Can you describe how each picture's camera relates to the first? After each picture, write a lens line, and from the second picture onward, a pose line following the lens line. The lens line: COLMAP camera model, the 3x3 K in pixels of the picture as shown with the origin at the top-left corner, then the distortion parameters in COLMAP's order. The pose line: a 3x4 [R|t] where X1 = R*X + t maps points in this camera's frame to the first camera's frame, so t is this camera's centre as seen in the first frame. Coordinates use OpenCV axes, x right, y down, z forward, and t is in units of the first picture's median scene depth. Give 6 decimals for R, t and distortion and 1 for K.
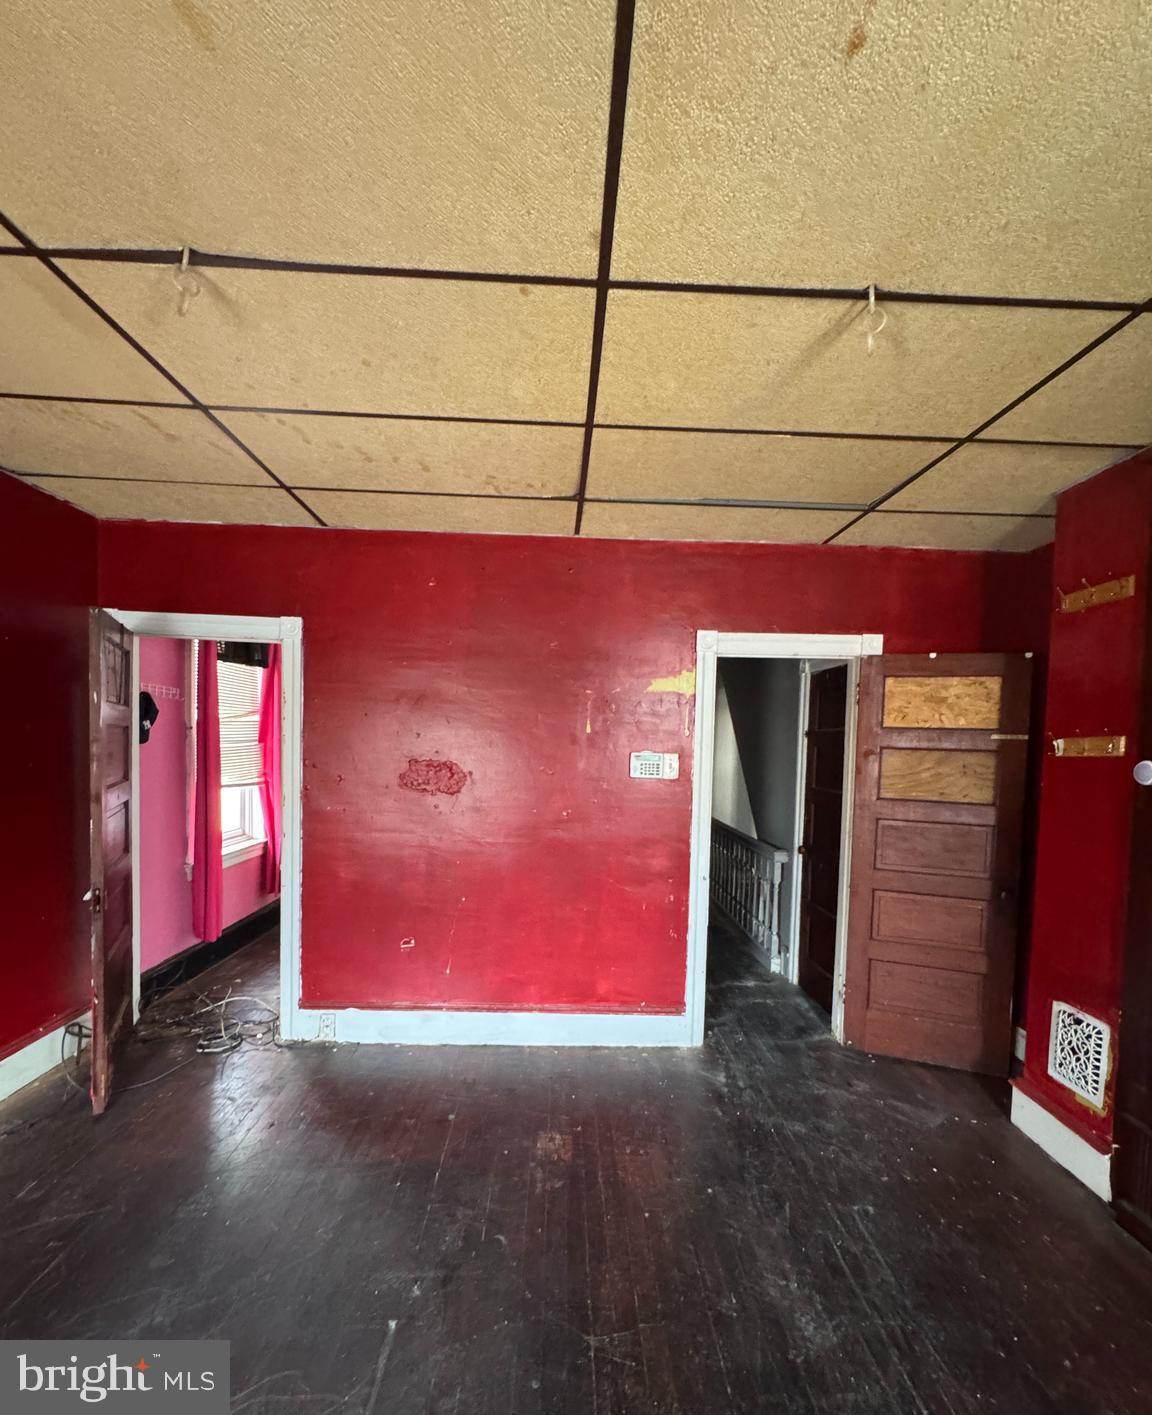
lens RADIAL K [[618.9, 0, 578.7], [0, 618.9, 770.0], [0, 0, 1]] dist [-0.001668, 0.000153]
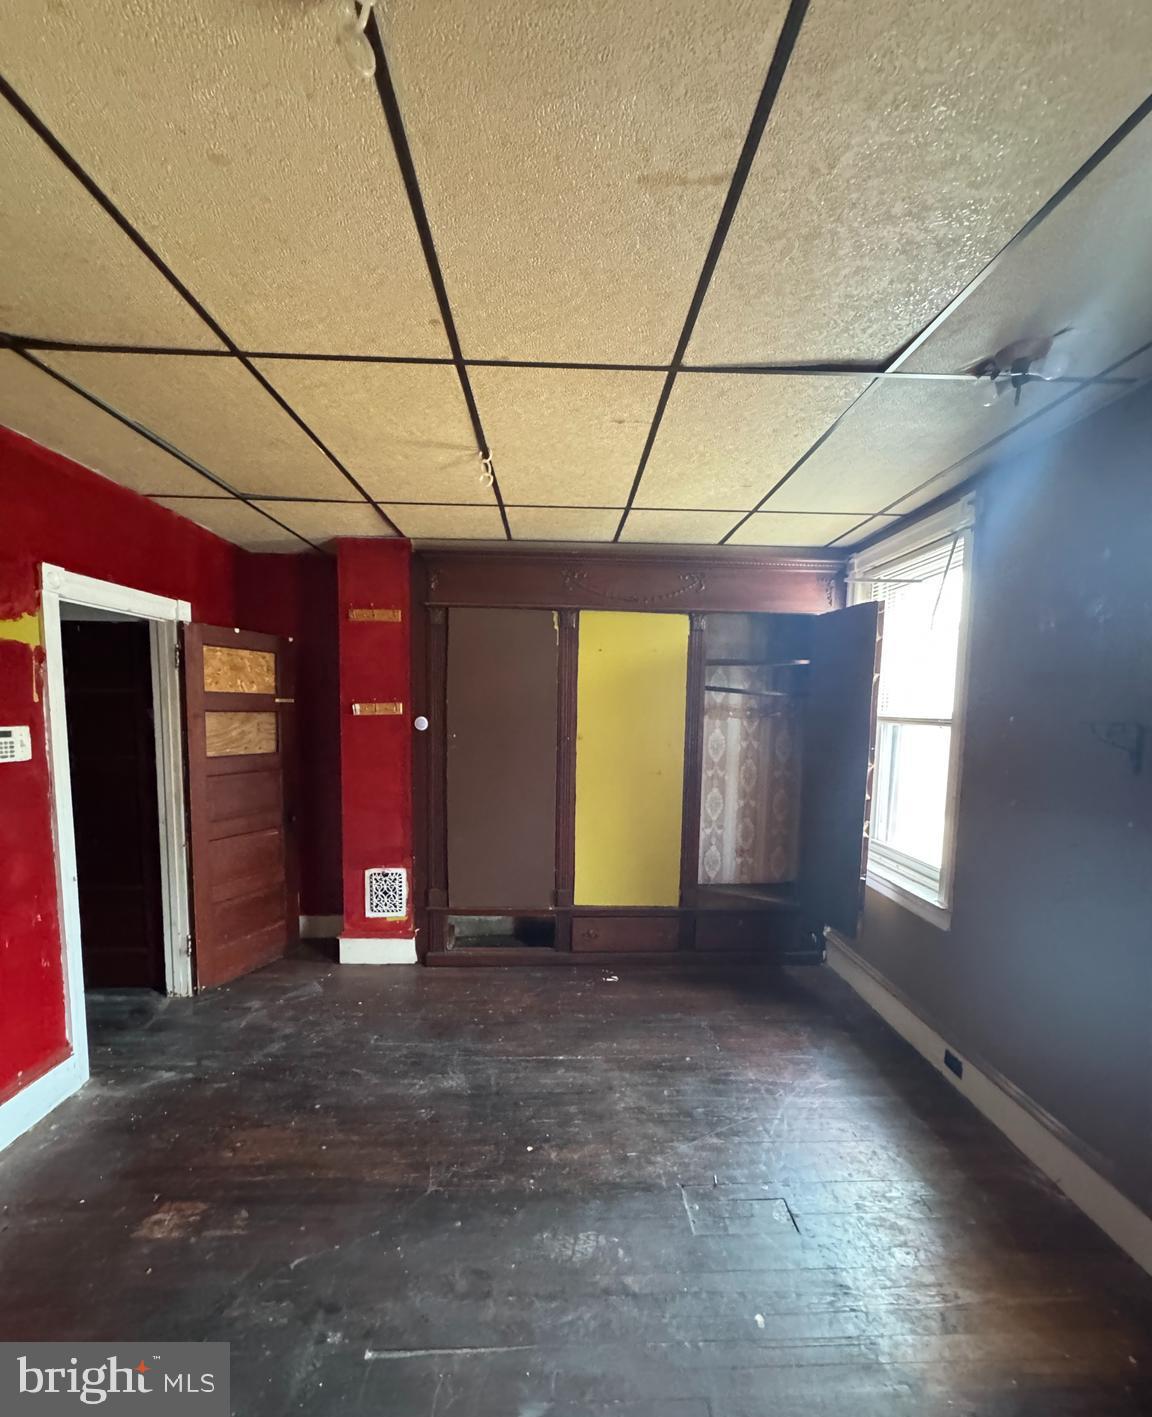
lens RADIAL K [[619.8, 0, 578.7], [0, 619.8, 771.1], [0, 0, 1]] dist [-0.001668, 0.000153]
pose [[-0.008200, -0.122958, 0.992378, -0.744998], [0.033172, 0.991832, 0.123164, -0.052937], [-0.999416, 0.033929, -0.004054, 0.436872]]
